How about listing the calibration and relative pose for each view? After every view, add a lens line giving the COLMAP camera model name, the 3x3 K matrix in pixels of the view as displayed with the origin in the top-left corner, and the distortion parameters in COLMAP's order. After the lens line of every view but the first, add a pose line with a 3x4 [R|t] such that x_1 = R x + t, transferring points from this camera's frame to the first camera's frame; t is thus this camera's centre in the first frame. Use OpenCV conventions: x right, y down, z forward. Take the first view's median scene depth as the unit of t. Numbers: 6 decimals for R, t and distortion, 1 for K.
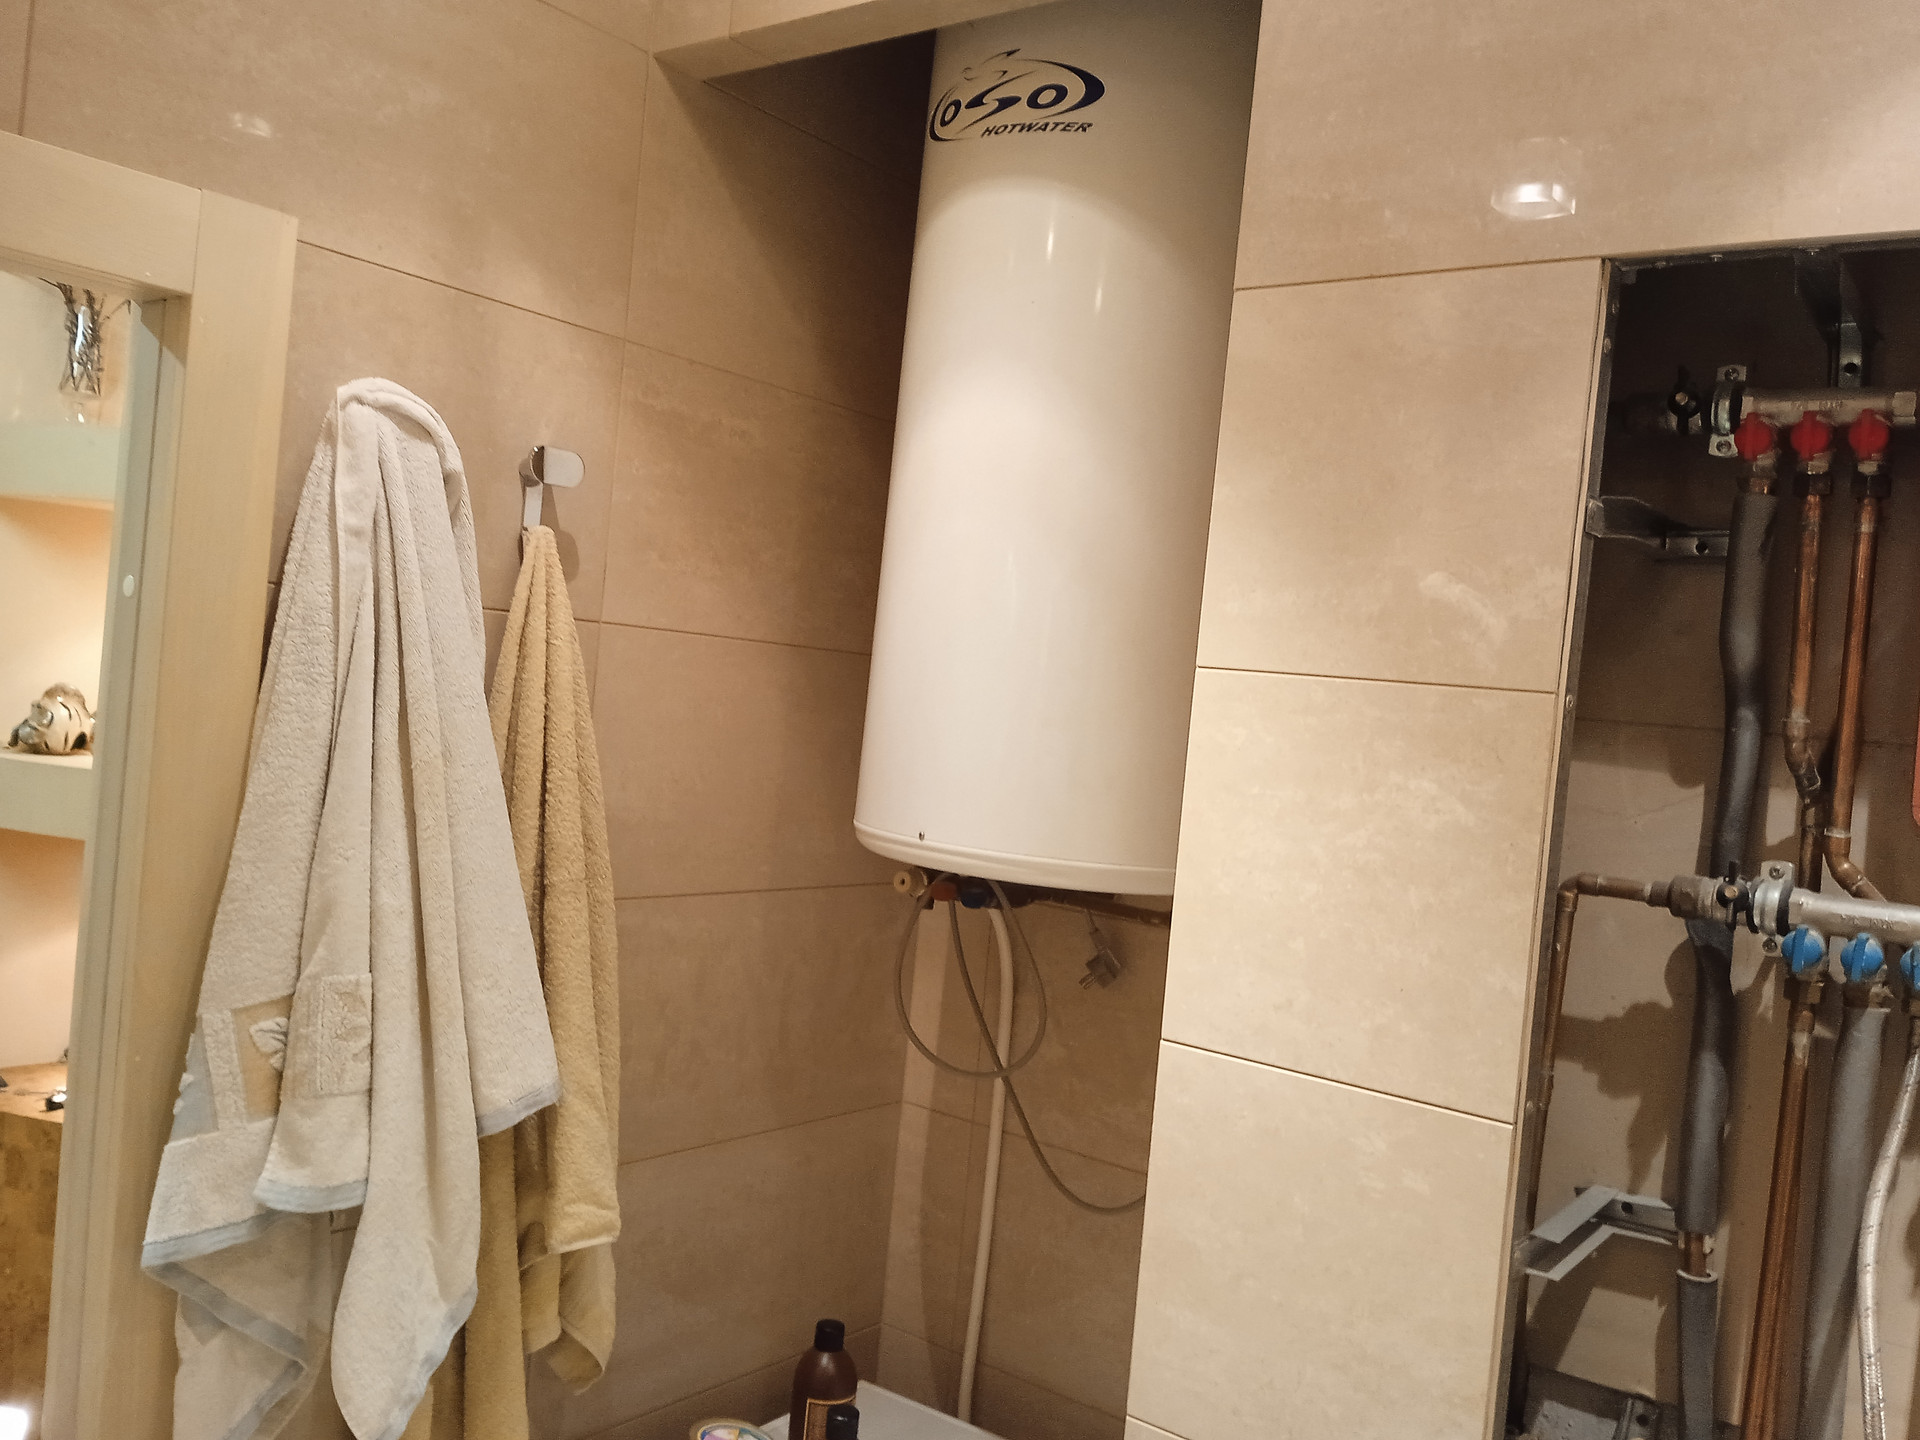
lens RADIAL K [[1626.1, 0, 956.0], [0, 1626.1, 711.5], [0, 0, 1]] dist [0.085858, -0.159833]
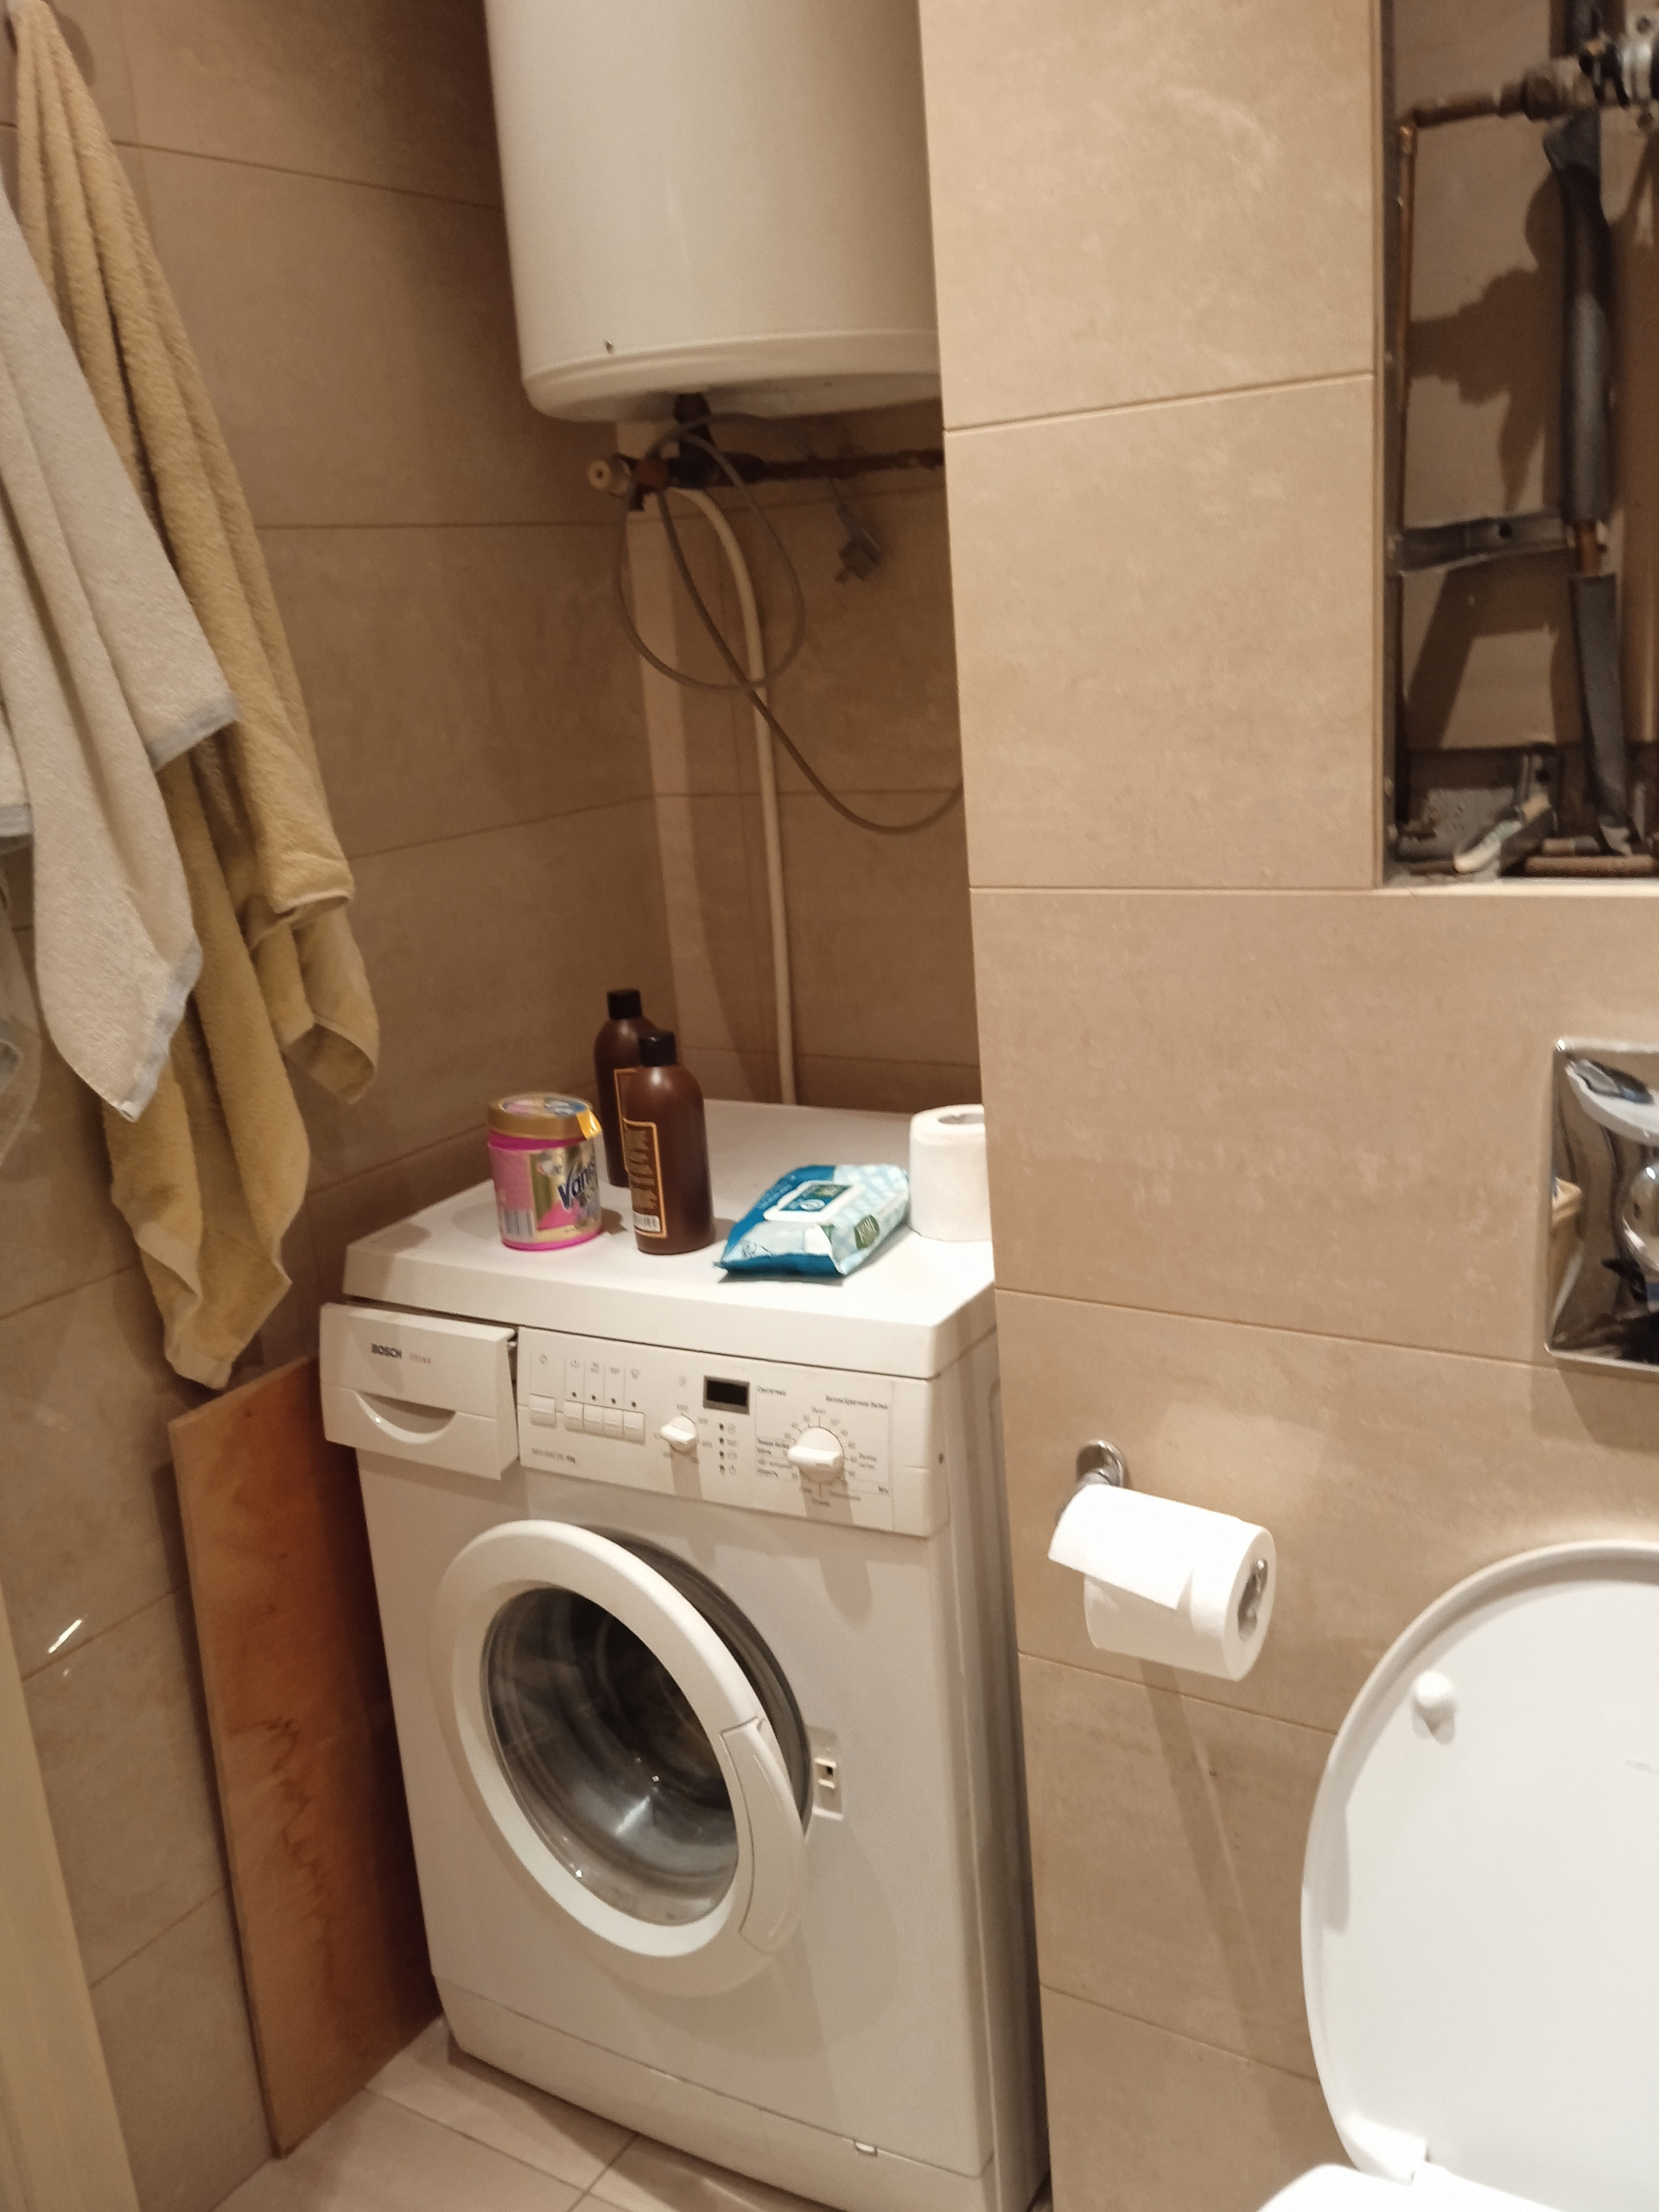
lens RADIAL K [[1873.4, 0, 819.2], [0, 1873.4, 1117.3], [0, 0, 1]] dist [0.085858, -0.159833]
pose [[0.980120, -0.192277, 0.048937, -0.041853], [0.174103, 0.951773, 0.252621, 0.239504], [-0.095150, -0.239078, 0.966327, 0.006015]]
